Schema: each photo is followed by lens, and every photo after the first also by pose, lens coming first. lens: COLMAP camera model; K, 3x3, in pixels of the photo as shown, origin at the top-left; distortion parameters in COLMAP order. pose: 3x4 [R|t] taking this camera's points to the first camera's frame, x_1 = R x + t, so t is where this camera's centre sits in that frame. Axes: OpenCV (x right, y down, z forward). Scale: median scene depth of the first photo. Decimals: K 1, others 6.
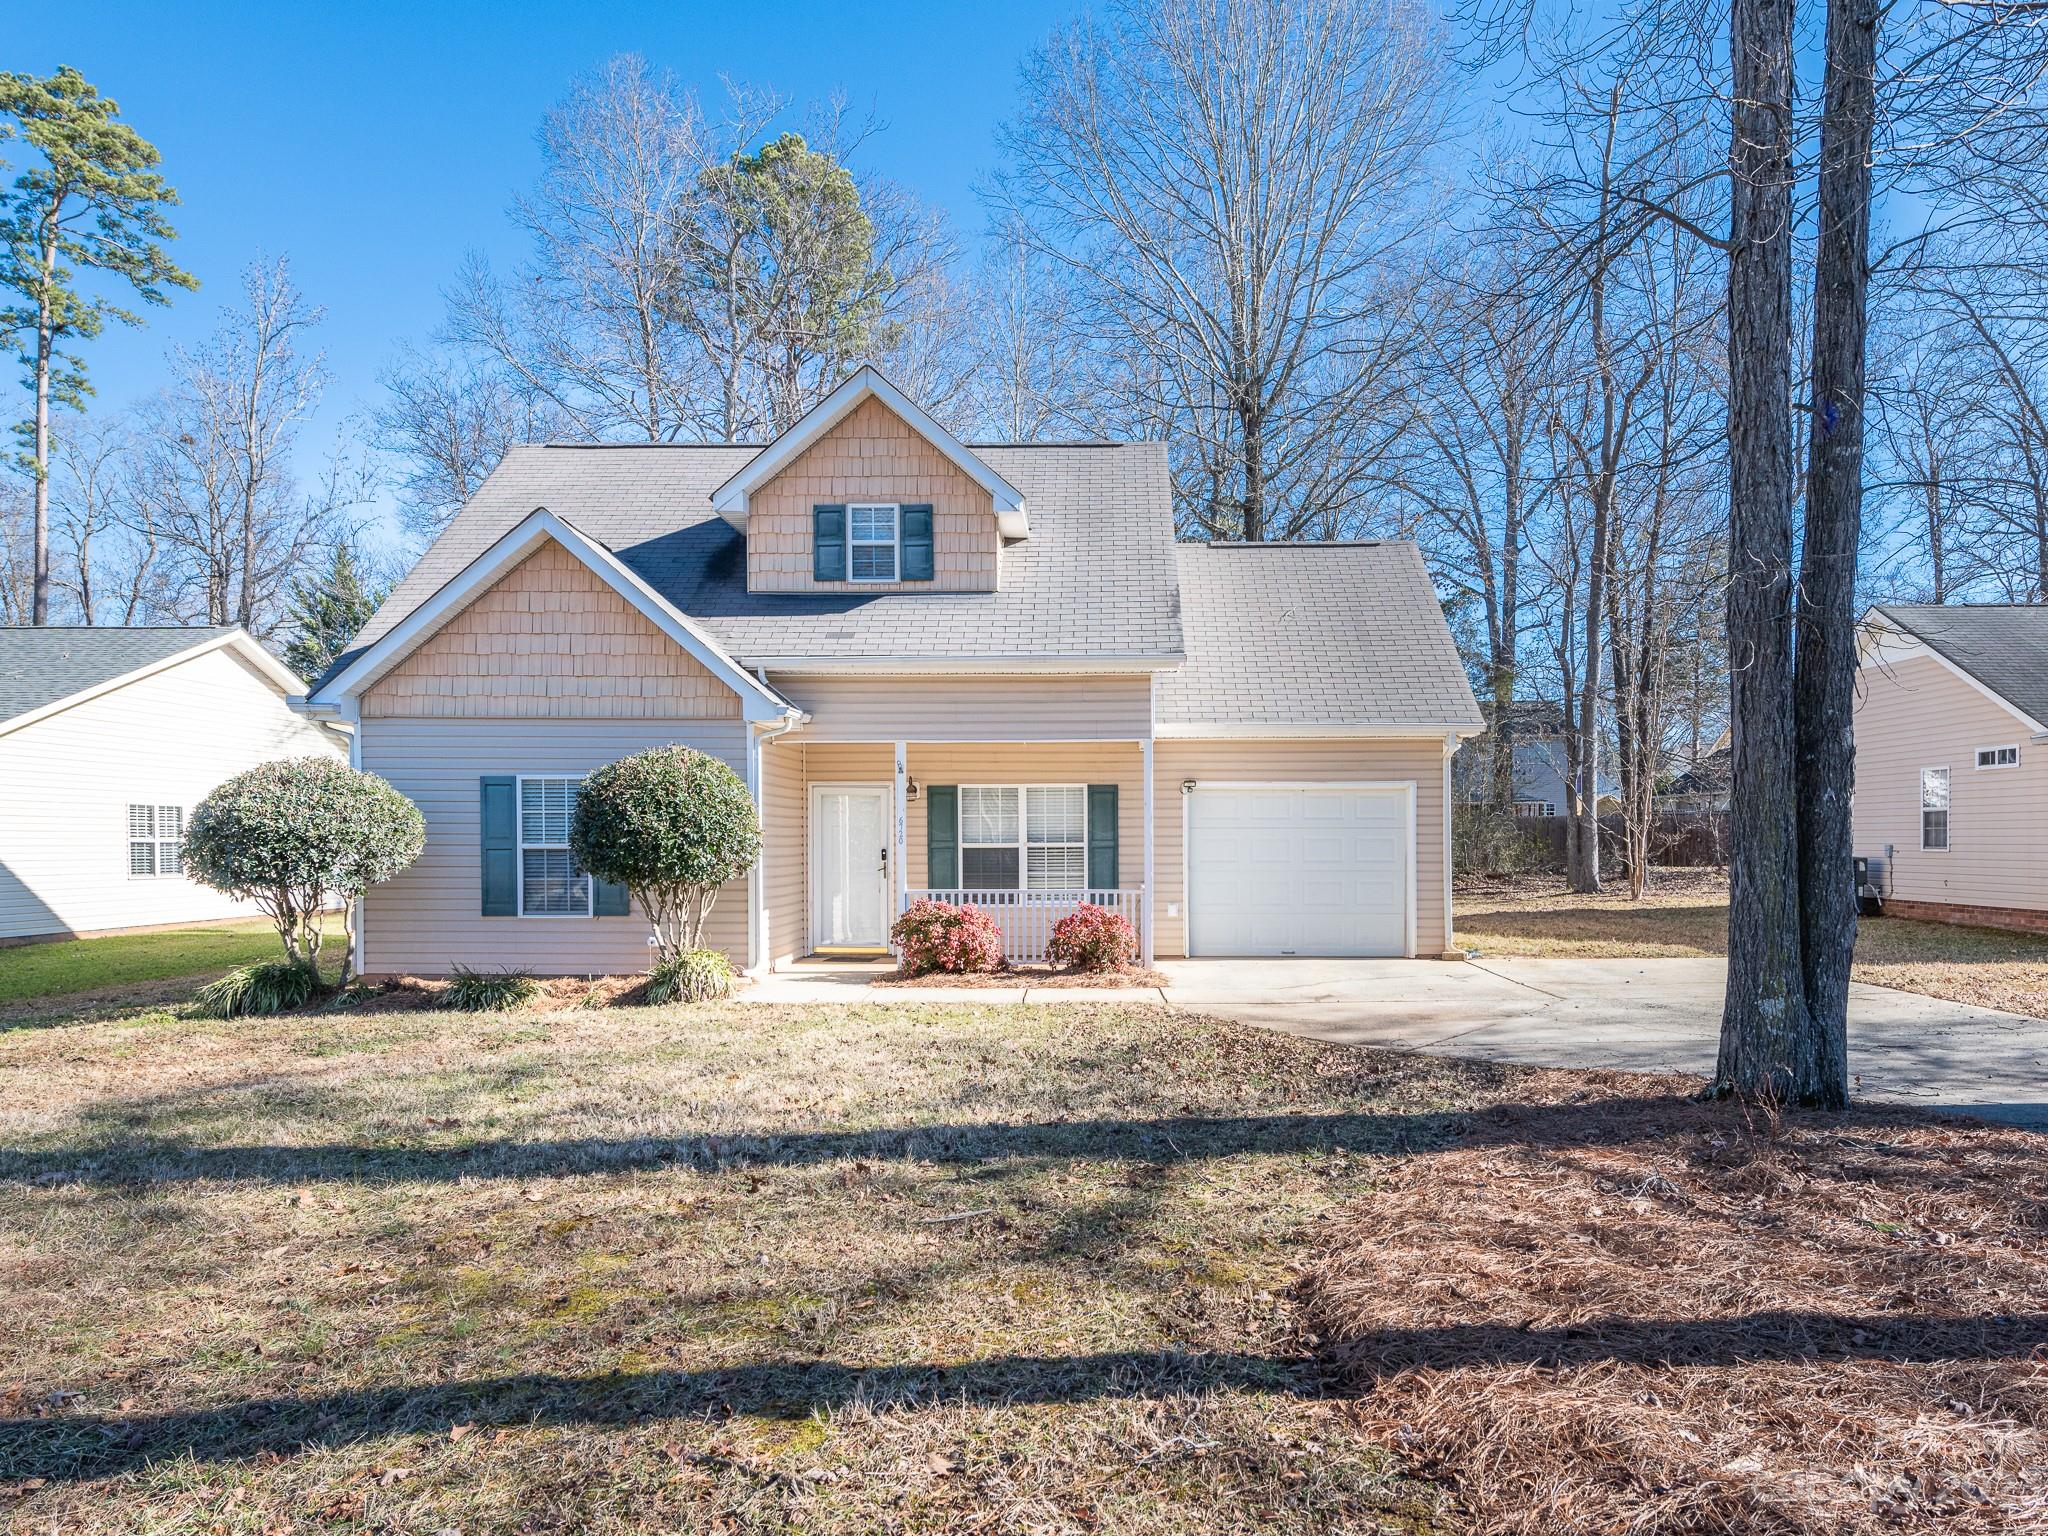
lens RADIAL K [[1172.0, 0, 1112.5], [0, 1172.0, 820.0], [0, 0, 1]] dist [0.013273, -0.002414]
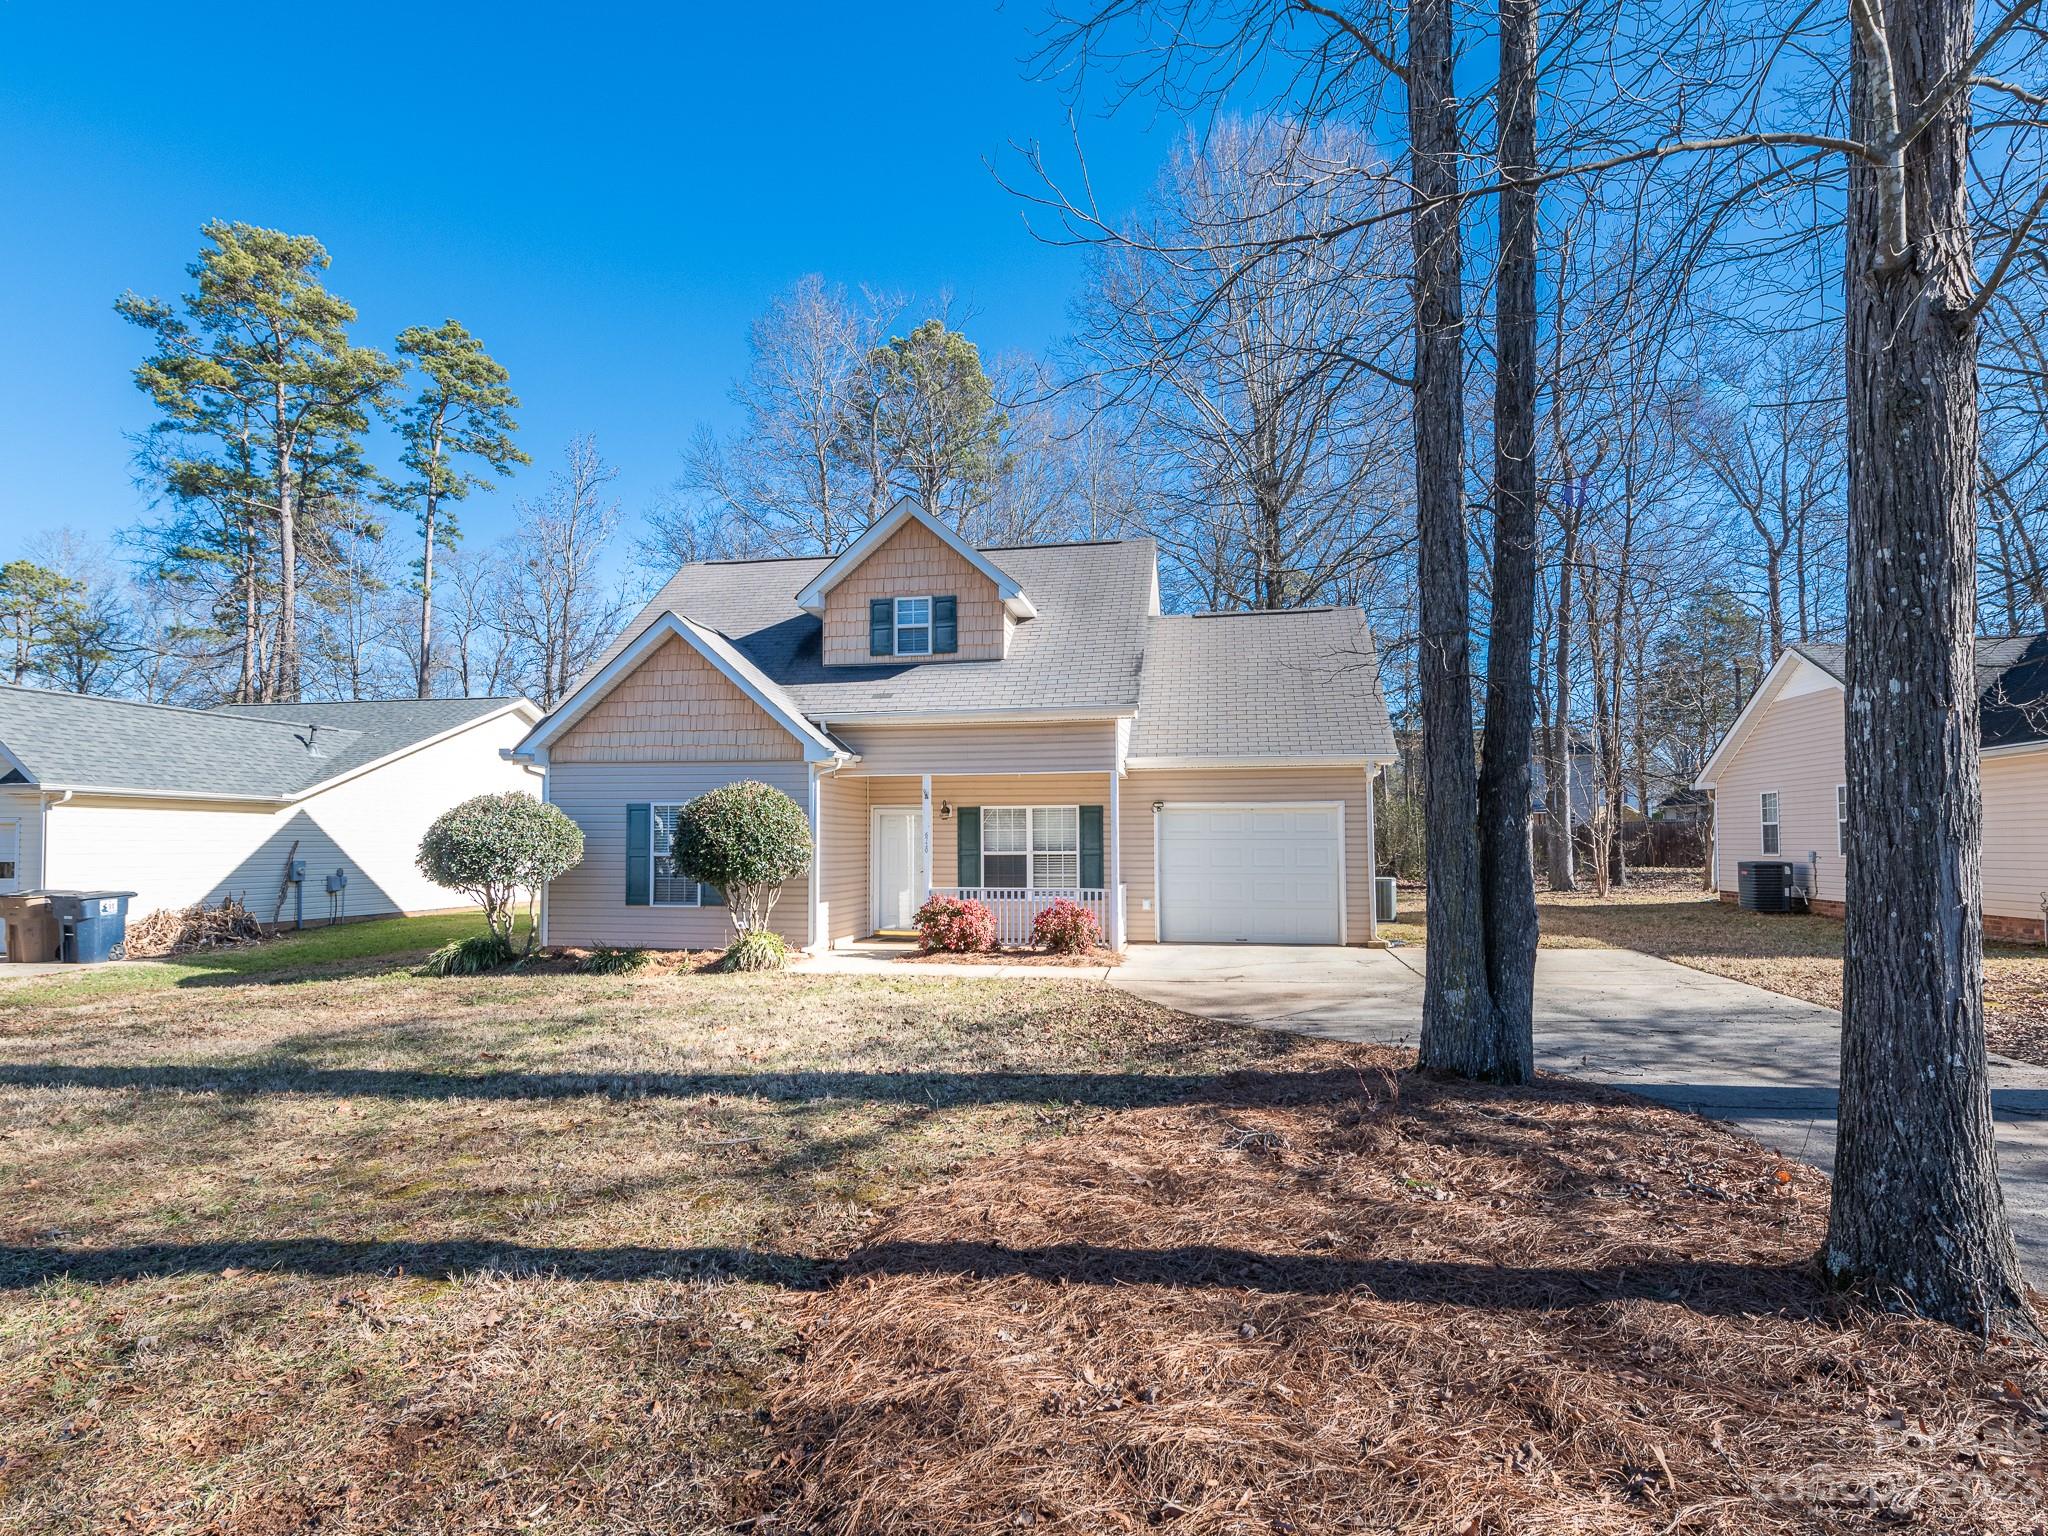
lens RADIAL K [[926.9, 0, 1078.0], [0, 926.9, 785.0], [0, 0, 1]] dist [0.007588, -0.000554]
pose [[0.988989, -0.009791, -0.147664, 0.135361], [0.003081, 0.998955, -0.045598, -0.007011], [0.147957, 0.044641, 0.987986, -0.004855]]
